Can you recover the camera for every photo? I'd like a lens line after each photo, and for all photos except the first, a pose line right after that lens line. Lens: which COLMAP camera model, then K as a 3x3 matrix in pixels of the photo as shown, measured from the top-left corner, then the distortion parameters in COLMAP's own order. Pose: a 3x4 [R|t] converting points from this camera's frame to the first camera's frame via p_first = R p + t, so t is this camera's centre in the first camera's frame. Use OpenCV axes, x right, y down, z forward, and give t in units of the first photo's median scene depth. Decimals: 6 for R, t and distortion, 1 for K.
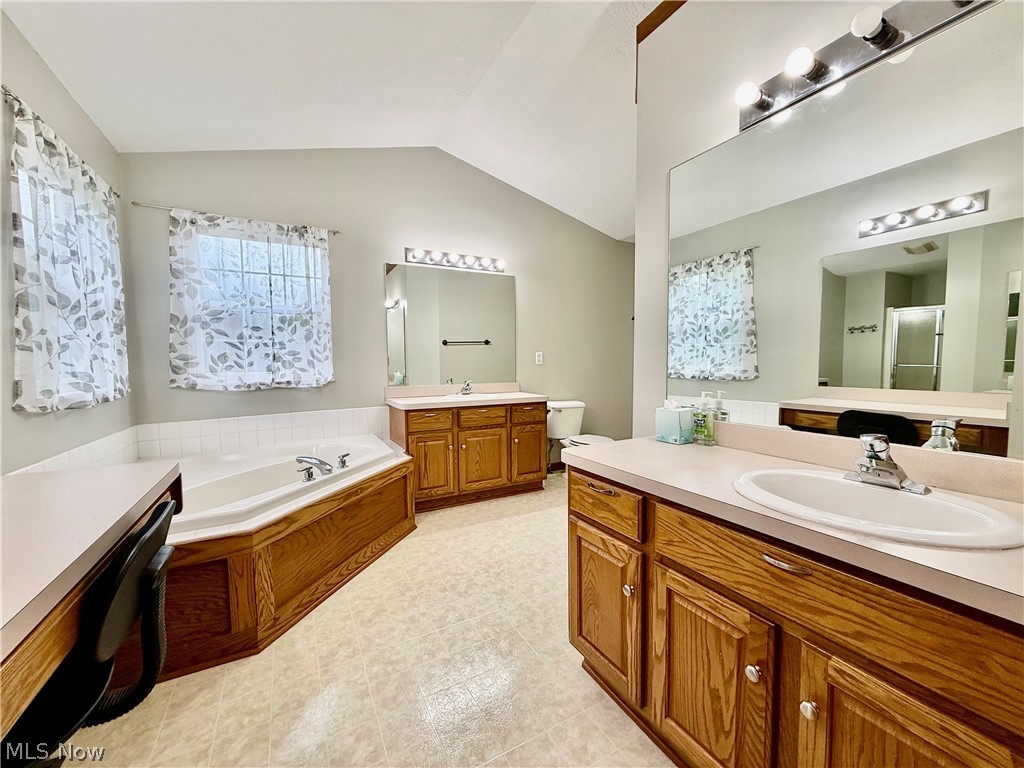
lens RADIAL K [[406.4, 0, 504.7], [0, 406.4, 385.1], [0, 0, 1]] dist [0.000097, -0.000393]
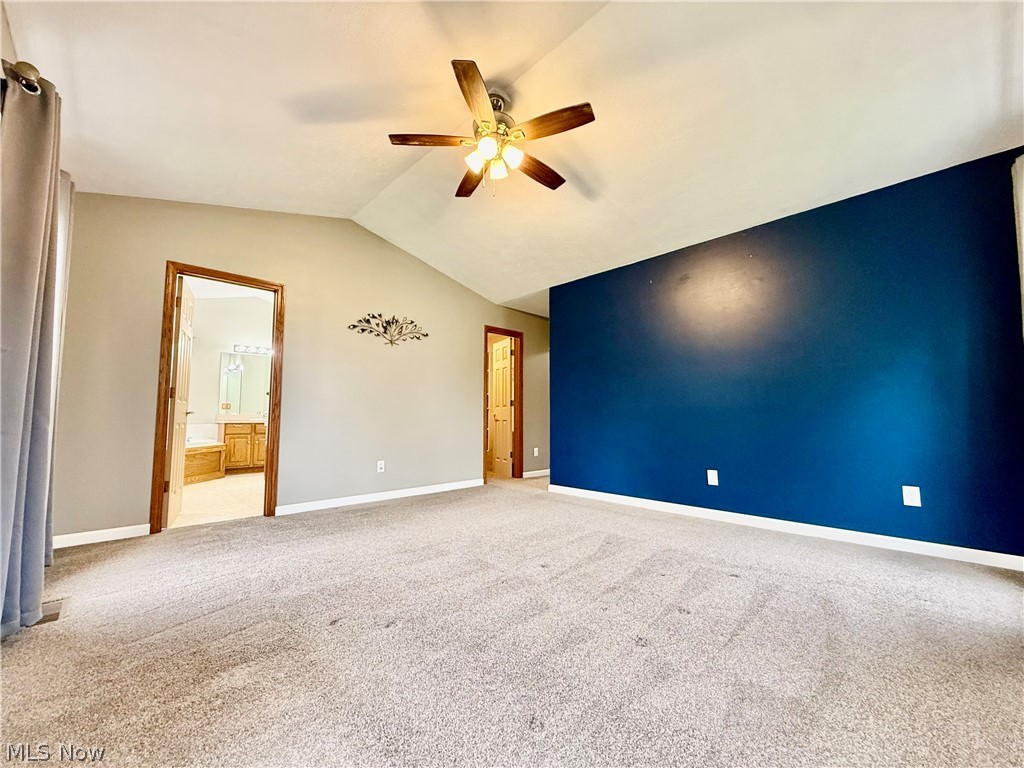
lens RADIAL K [[406.4, 0, 513.1], [0, 406.4, 384.9], [0, 0, 1]] dist [0.000097, -0.000393]
pose [[0.957299, 0.024256, 0.288079, 0.510016], [0.016138, 0.990437, -0.137022, 0.155503], [-0.288648, 0.135820, 0.947753, -1.290052]]
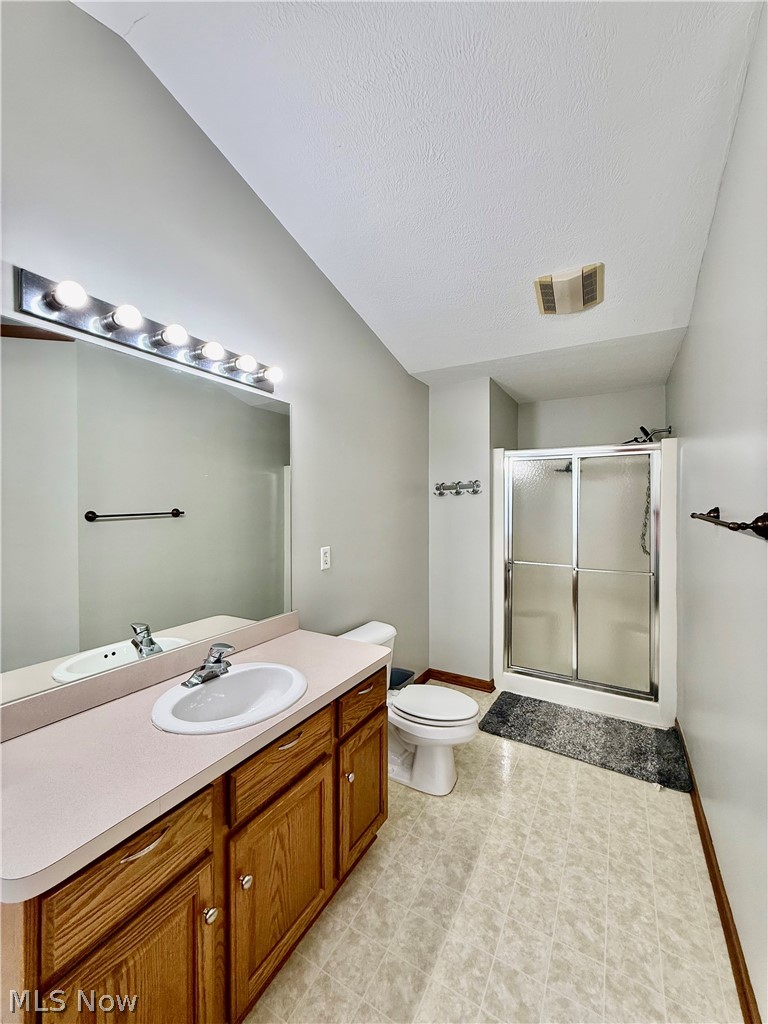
lens RADIAL K [[406.4, 0, 390.6], [0, 406.4, 510.7], [0, 0, 1]] dist [0.000097, -0.000393]
pose [[0.843949, 0.007810, 0.536367, -0.171381], [0.024799, 0.998257, -0.053556, -0.123123], [-0.535850, 0.058500, 0.842284, 0.601458]]
